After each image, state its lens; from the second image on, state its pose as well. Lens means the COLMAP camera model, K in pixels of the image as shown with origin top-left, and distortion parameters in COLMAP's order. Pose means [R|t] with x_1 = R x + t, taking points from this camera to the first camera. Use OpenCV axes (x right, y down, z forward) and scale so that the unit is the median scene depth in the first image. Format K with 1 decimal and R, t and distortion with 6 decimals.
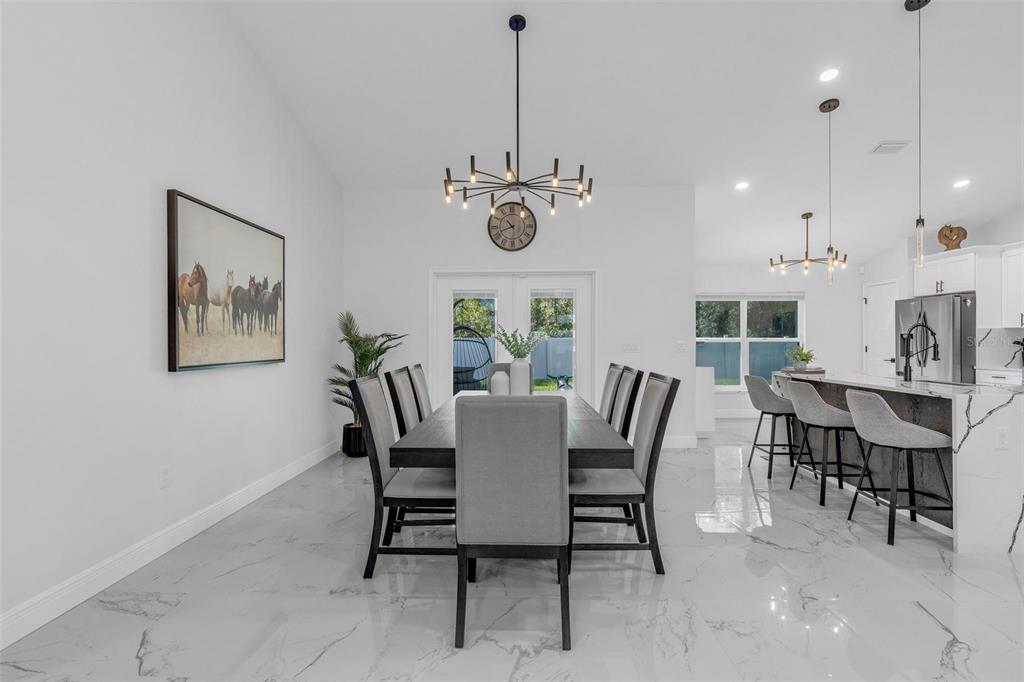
lens RADIAL K [[498.6, 0, 509.2], [0, 498.6, 340.4], [0, 0, 1]] dist [0.000186, -0.000050]
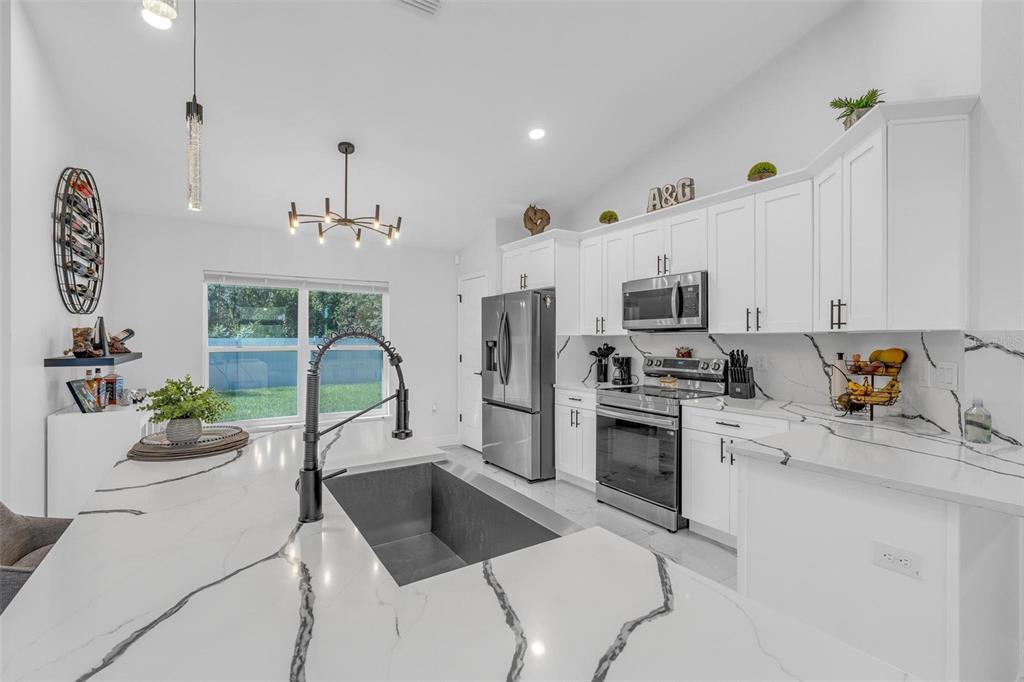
lens RADIAL K [[453.9, 0, 513.7], [0, 453.9, 340.8], [0, 0, 1]] dist [-0.008294, 0.002428]
pose [[0.821282, 0.001356, 0.570521, 0.703921], [-0.003681, 0.999989, 0.002922, -0.025542], [-0.570510, -0.004500, 0.821278, 0.669134]]
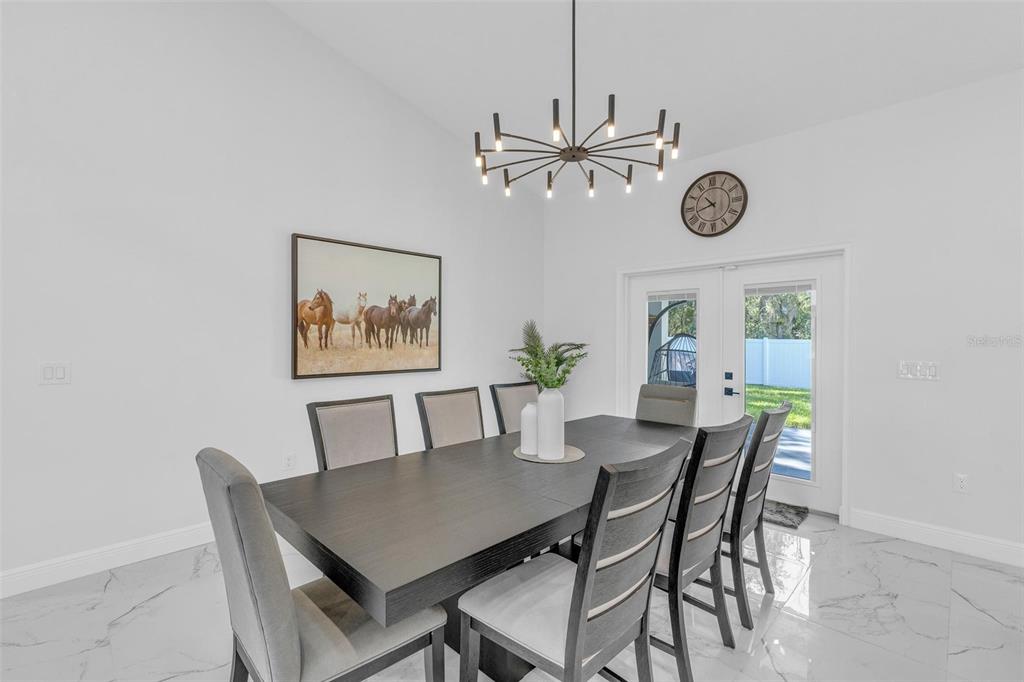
lens RADIAL K [[453.9, 0, 513.0], [0, 453.9, 345.8], [0, 0, 1]] dist [-0.008294, 0.002428]
pose [[0.730896, 0.014970, -0.682325, 0.373672], [-0.004452, 0.999843, 0.017168, -0.031933], [0.682474, -0.009510, 0.730848, 0.407247]]
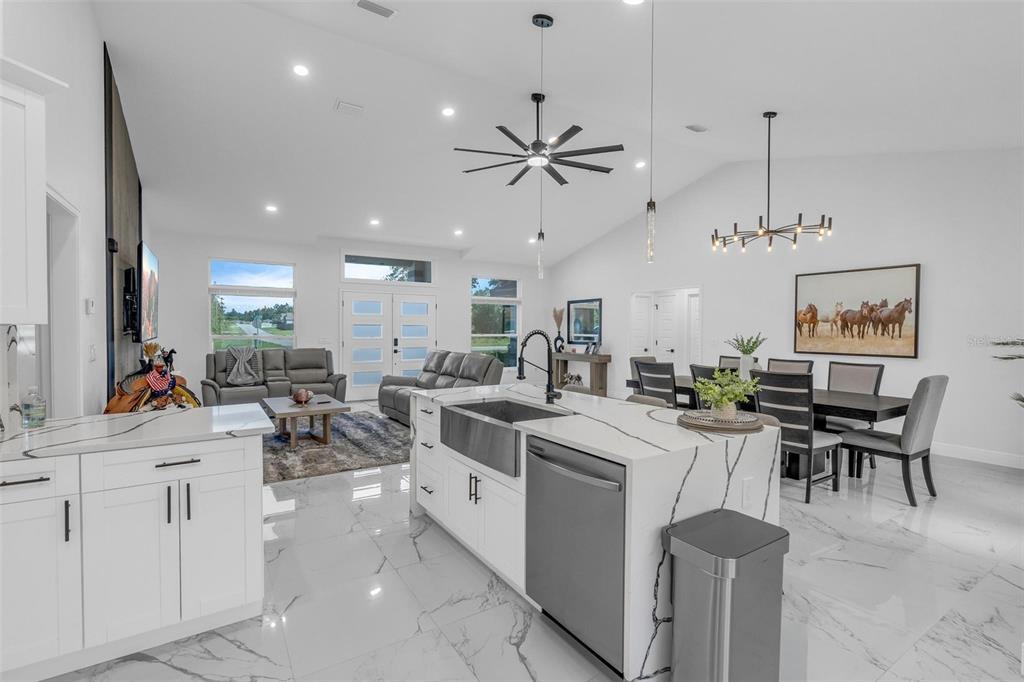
lens RADIAL K [[453.9, 0, 519.9], [0, 453.9, 336.4], [0, 0, 1]] dist [-0.008294, 0.002428]
pose [[-0.805929, 0.010269, -0.591924, 1.190698], [-0.000704, 0.999832, 0.018304, -0.039690], [0.592012, 0.015168, -0.805786, 1.442899]]
